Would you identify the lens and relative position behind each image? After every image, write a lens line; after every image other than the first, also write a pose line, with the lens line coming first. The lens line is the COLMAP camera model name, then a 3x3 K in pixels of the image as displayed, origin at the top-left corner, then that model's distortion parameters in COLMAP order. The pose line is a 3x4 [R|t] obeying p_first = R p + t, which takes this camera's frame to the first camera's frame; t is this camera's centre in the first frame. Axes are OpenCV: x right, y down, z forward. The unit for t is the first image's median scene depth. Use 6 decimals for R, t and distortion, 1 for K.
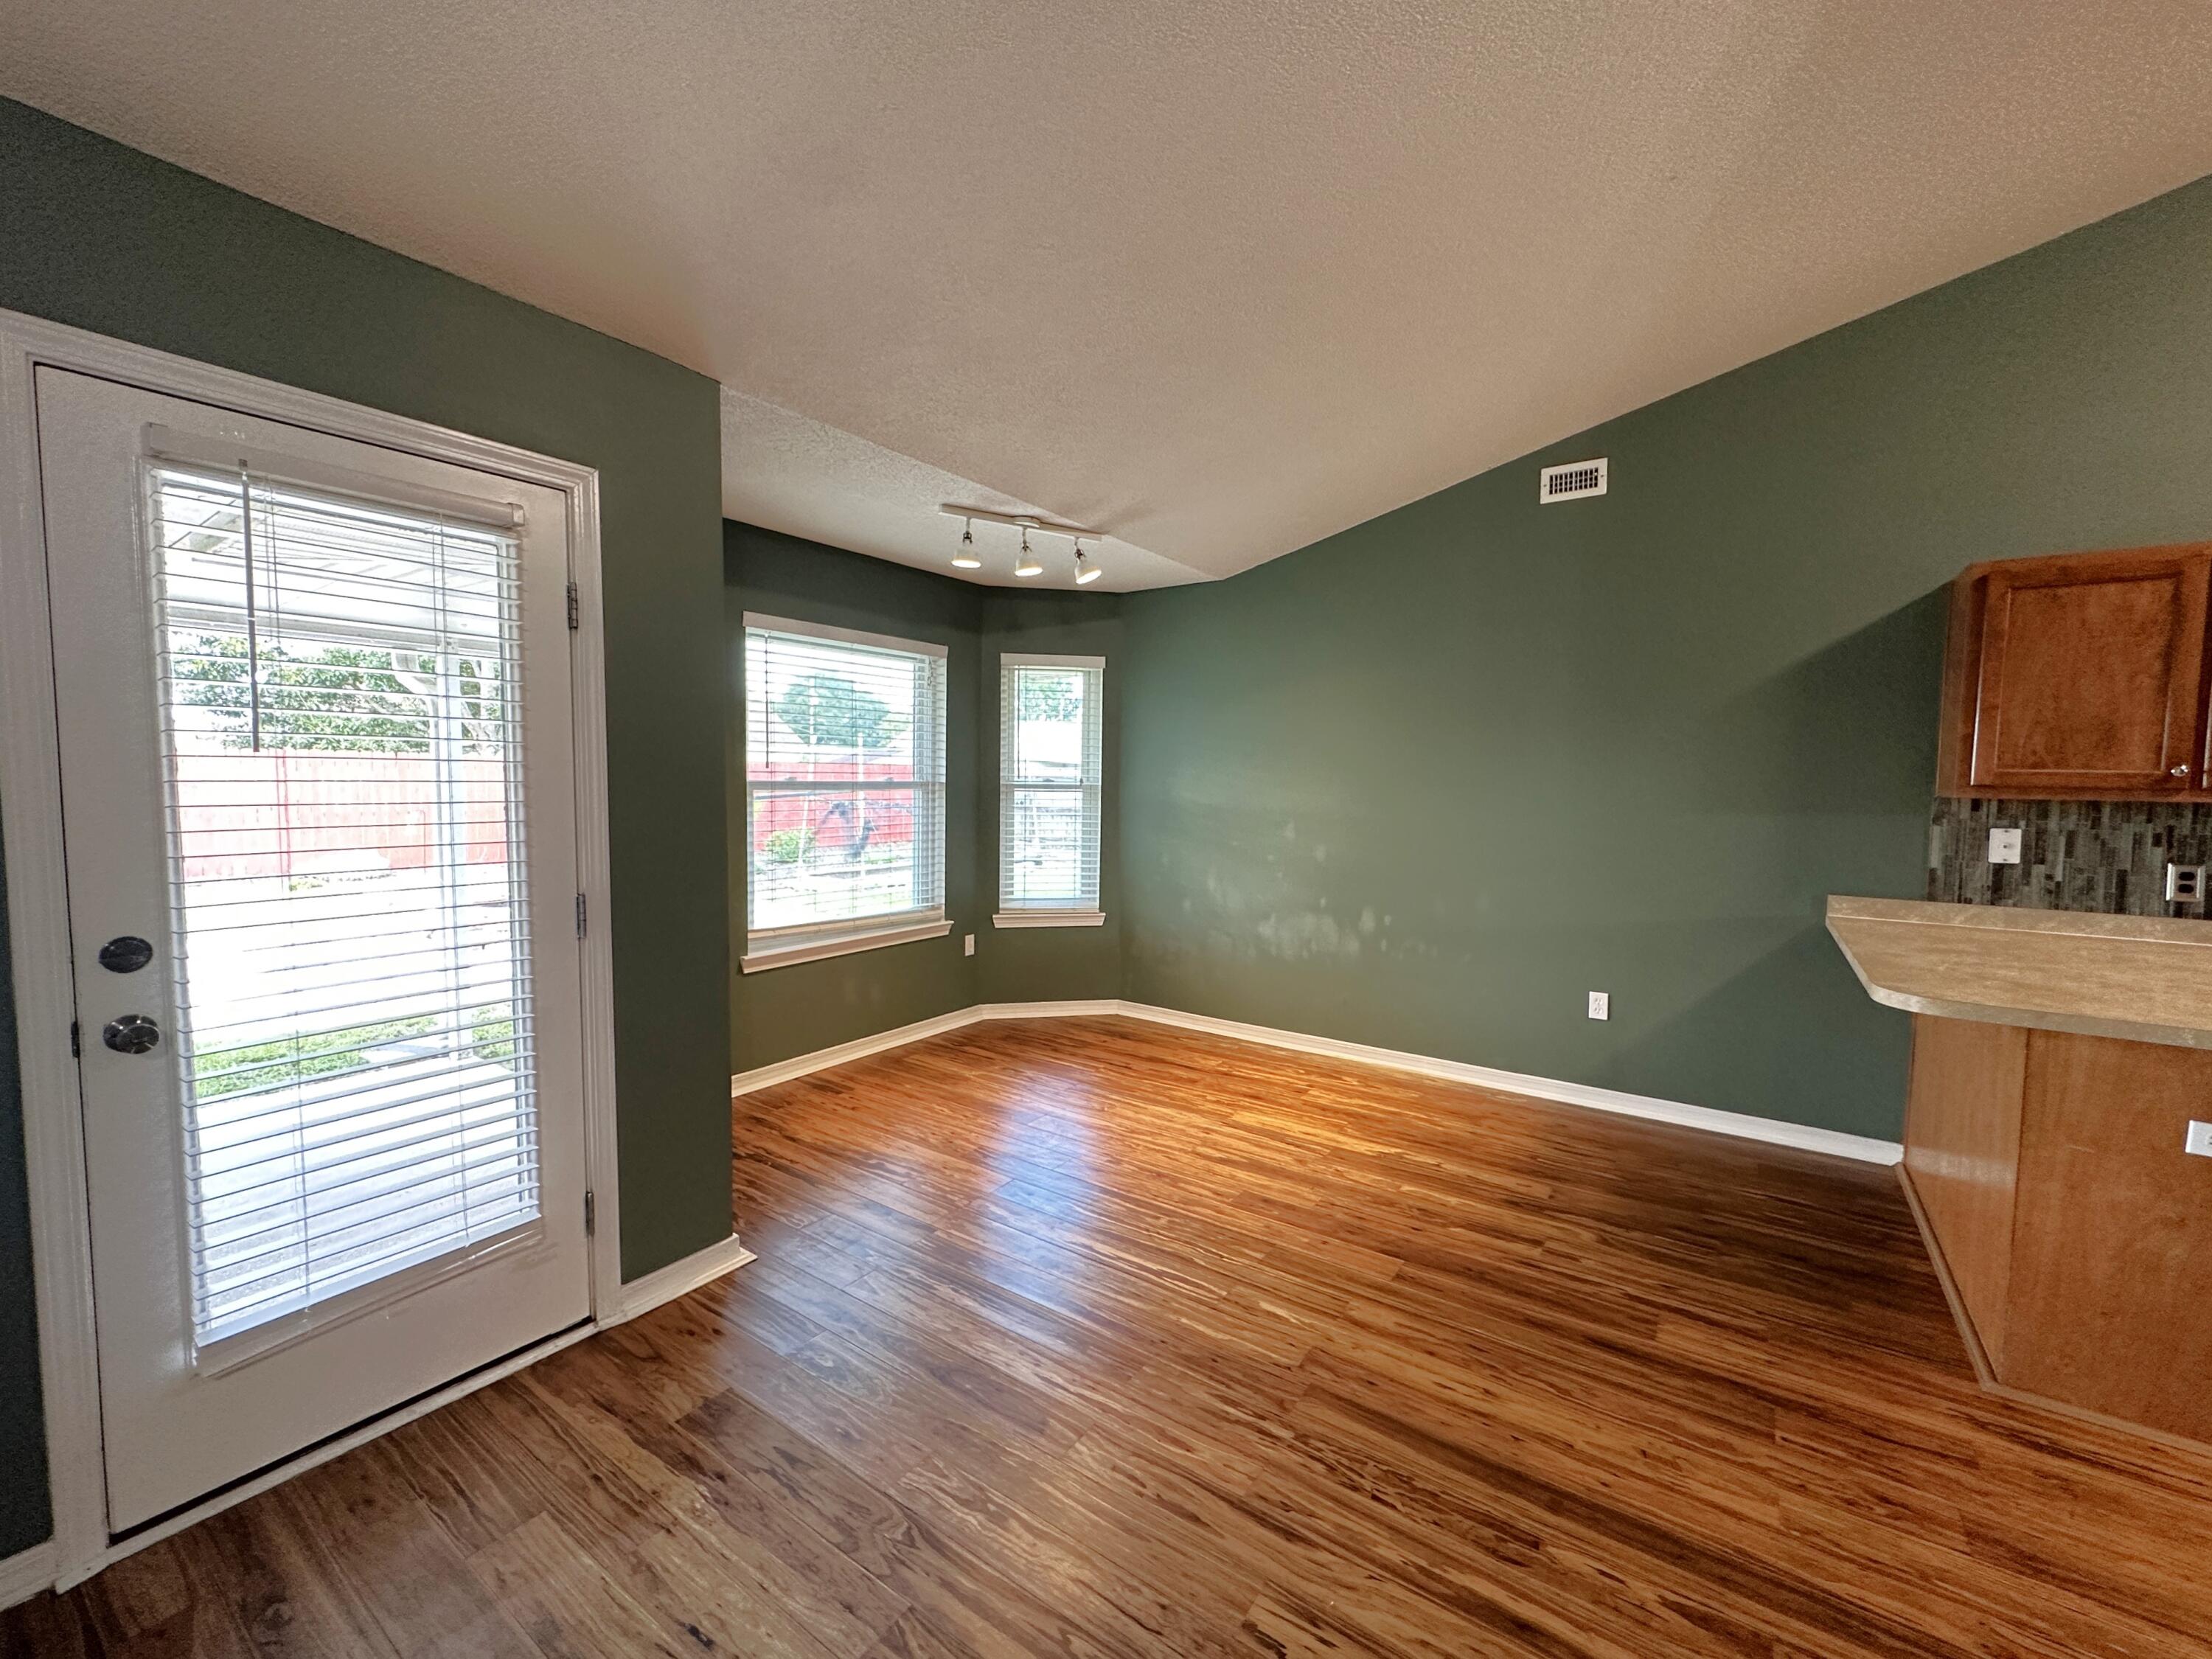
lens RADIAL K [[900.6, 0, 1101.8], [0, 900.6, 830.8], [0, 0, 1]] dist [-0.001139, 0.000310]
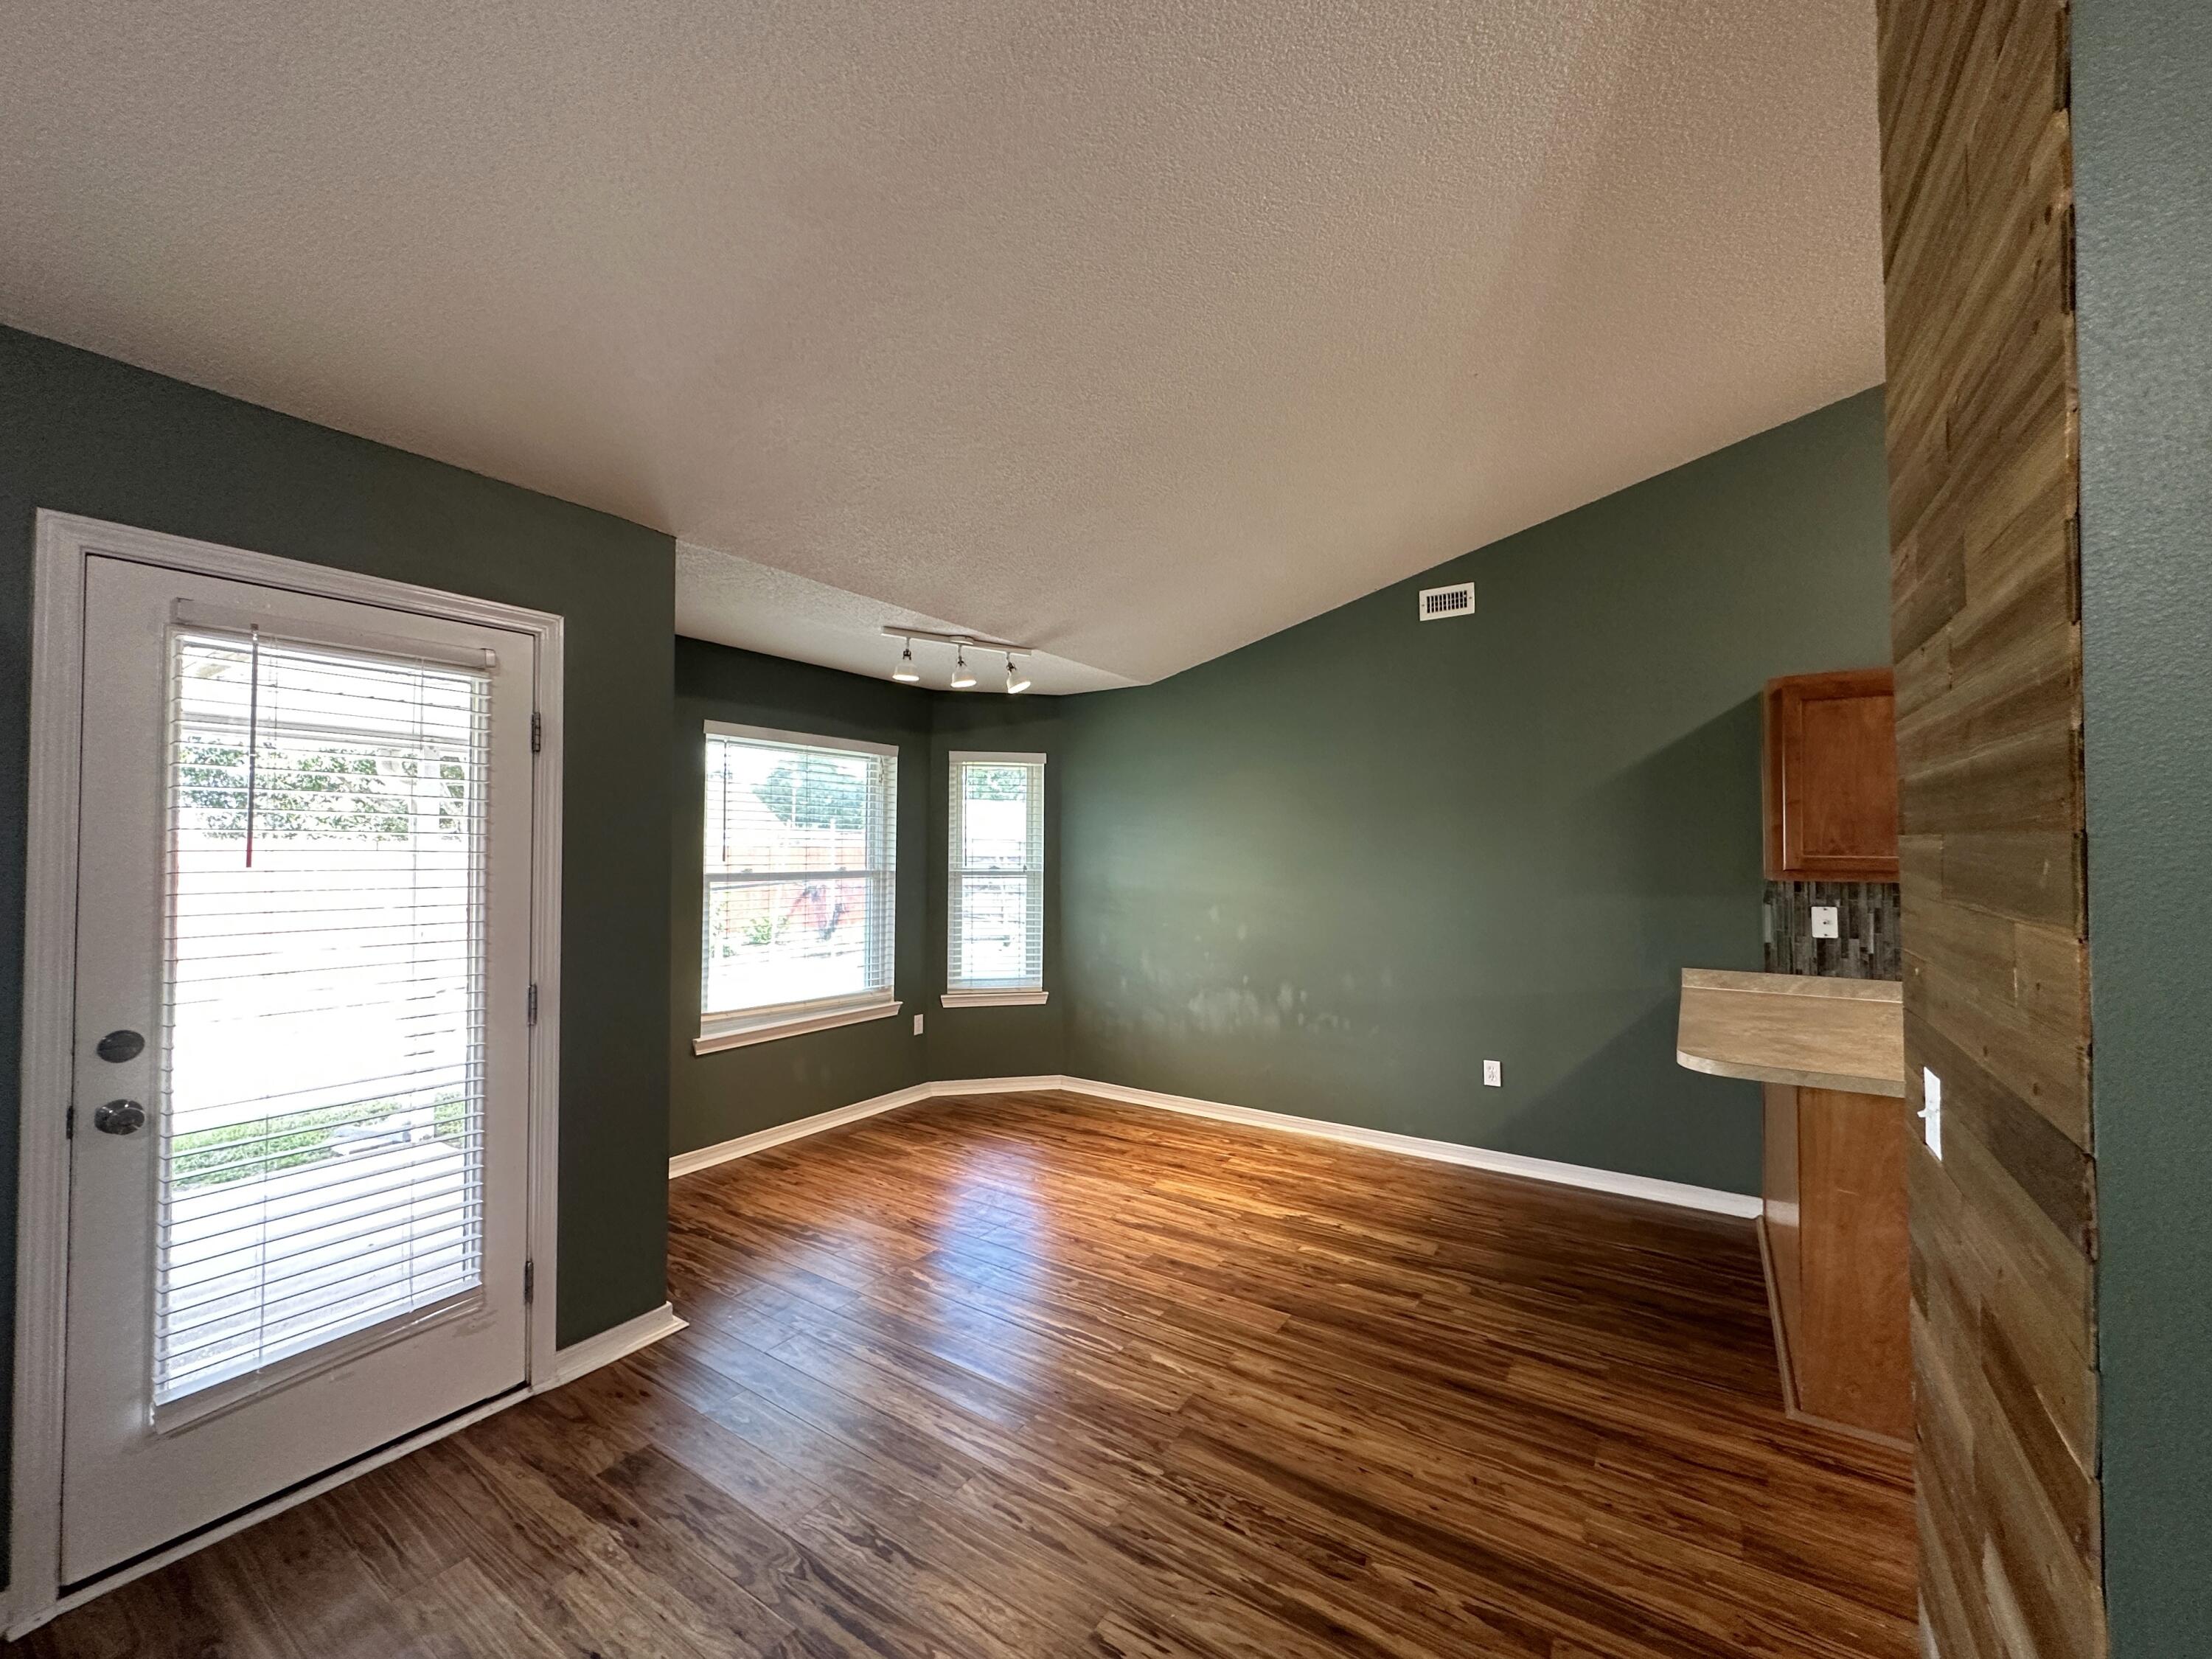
lens RADIAL K [[882.8, 0, 1101.7], [0, 882.8, 831.1], [0, 0, 1]] dist [-0.001051, 0.000276]
pose [[0.999674, -0.009421, 0.023737, 0.081047], [0.011423, 0.996259, -0.085660, -0.014221], [-0.022841, 0.085903, 0.996042, -0.097851]]
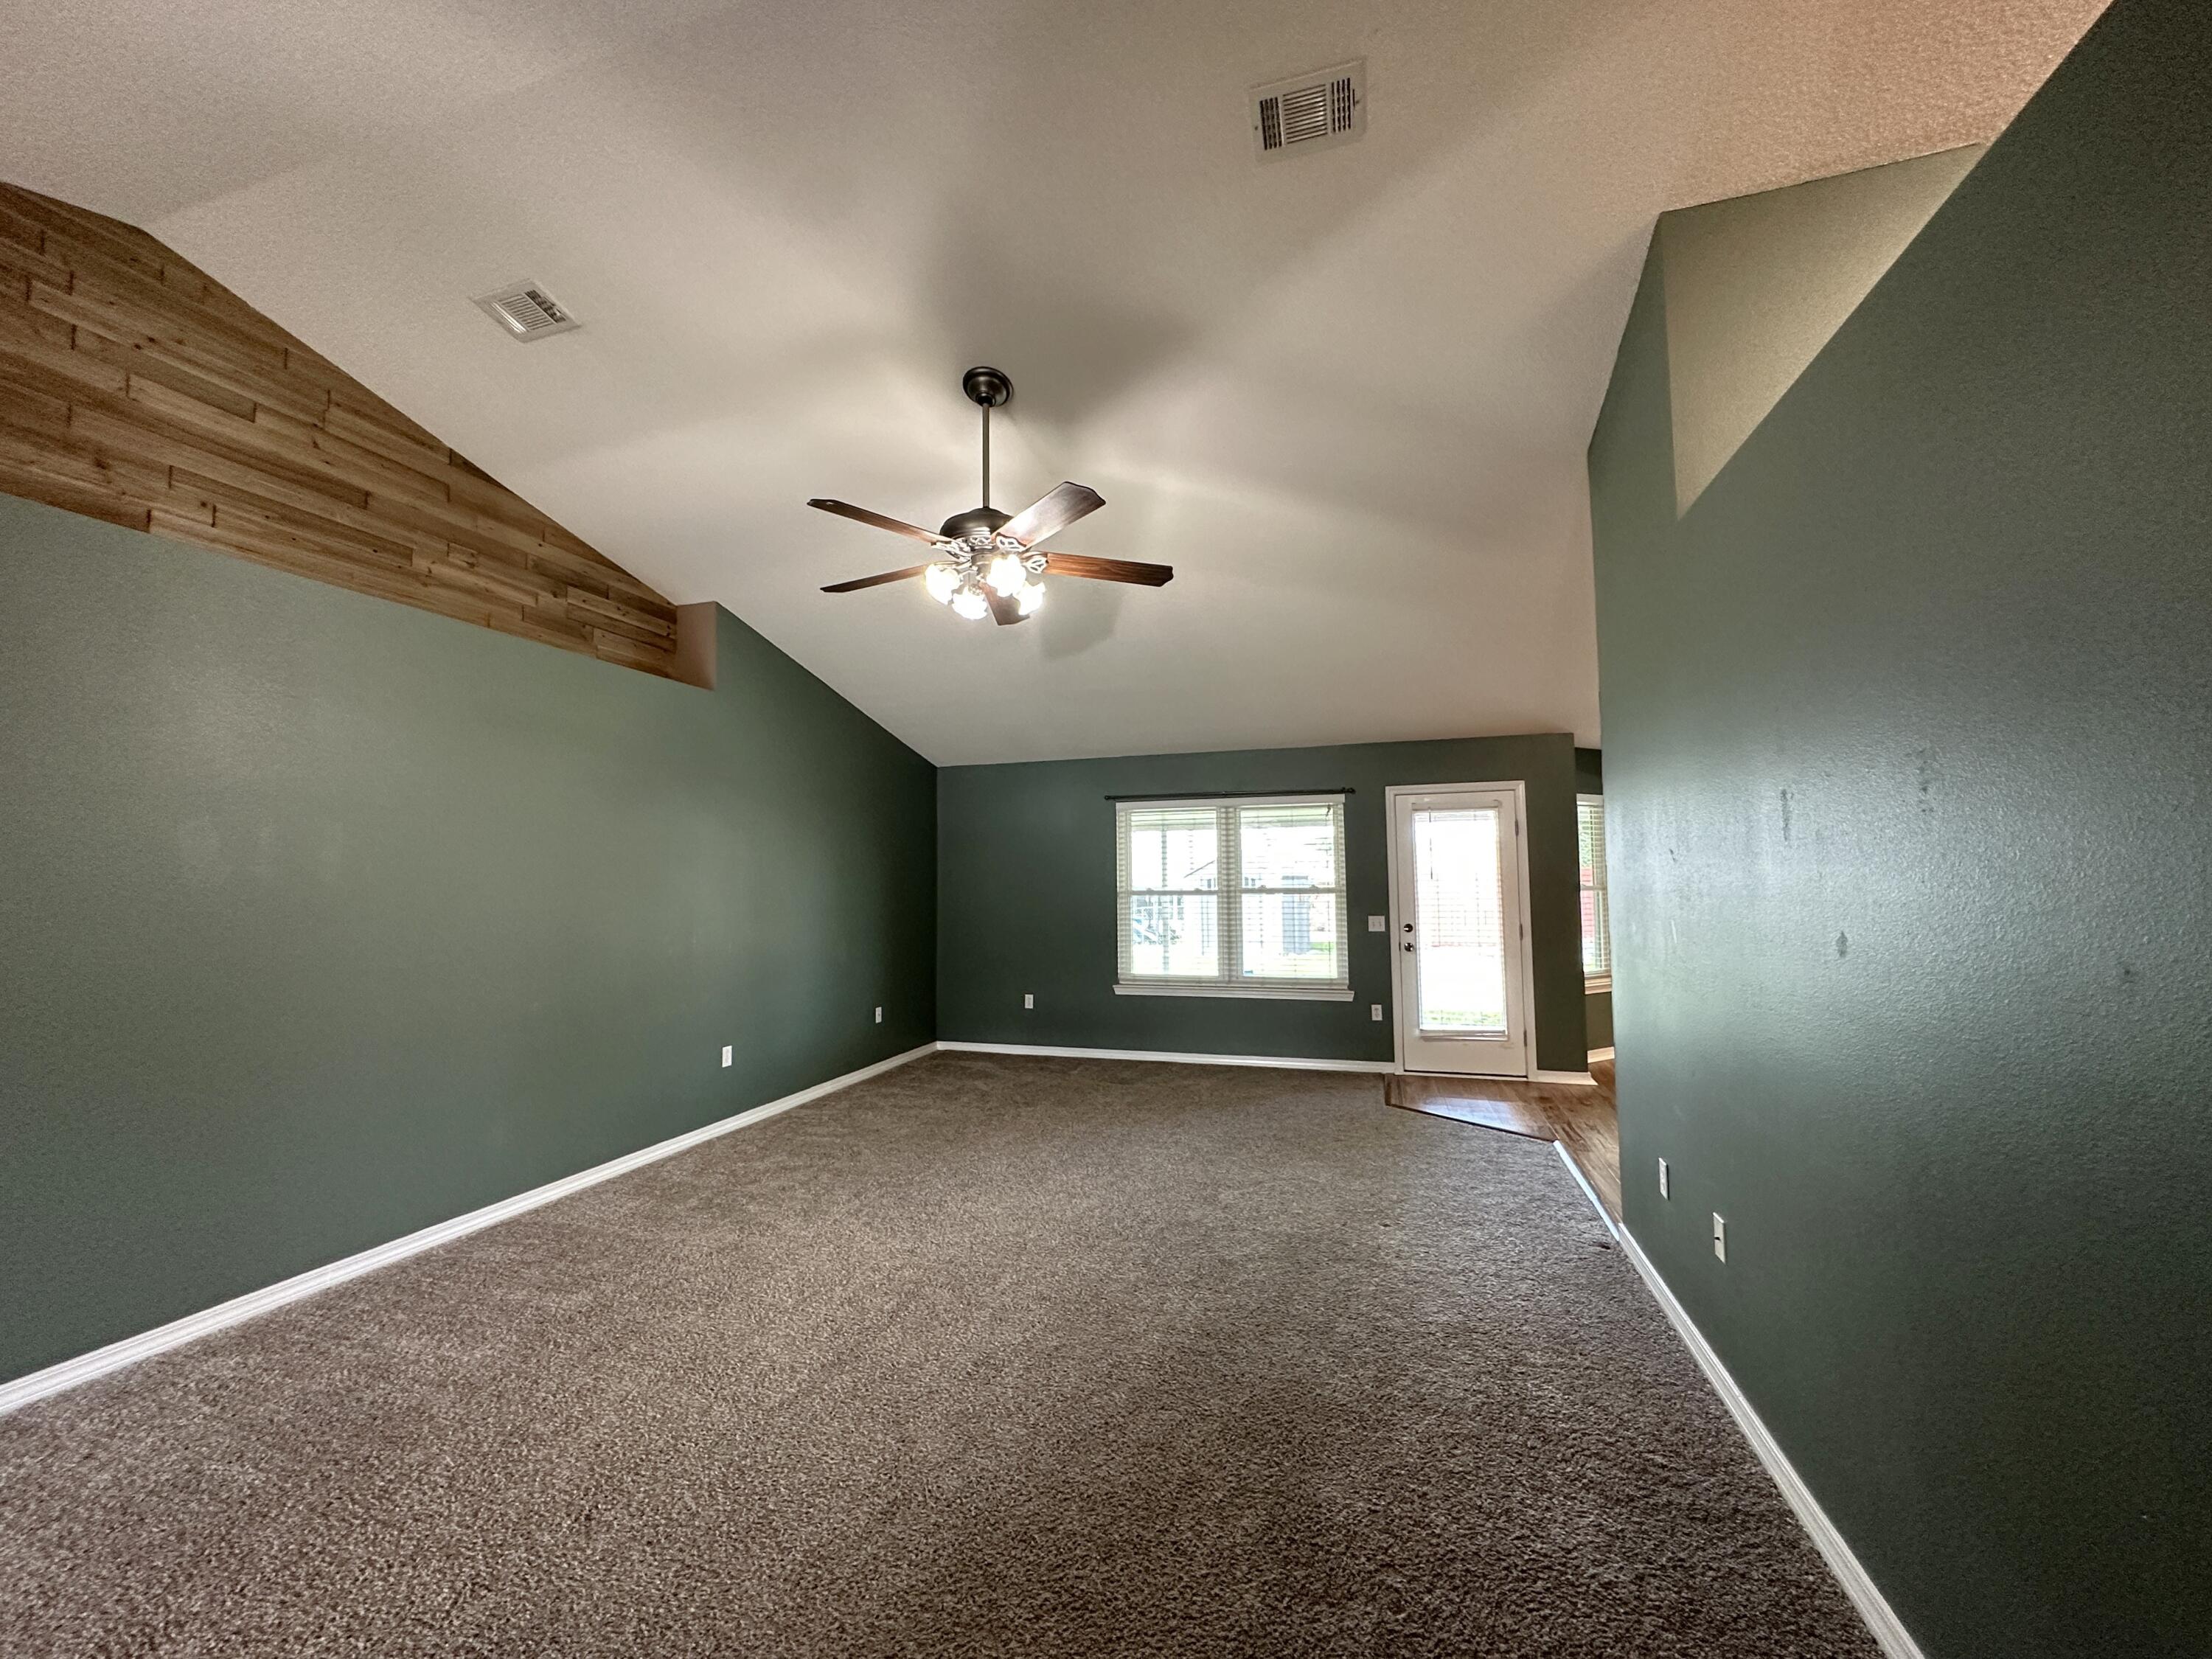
lens RADIAL K [[878.2, 0, 1102.4], [0, 878.2, 831.2], [0, 0, 1]] dist [-0.001926, 0.000201]
pose [[0.308852, -0.068487, -0.948641, 1.325972], [-0.044044, 0.995304, -0.086196, 0.058007], [0.950090, 0.068404, 0.304385, -0.905392]]
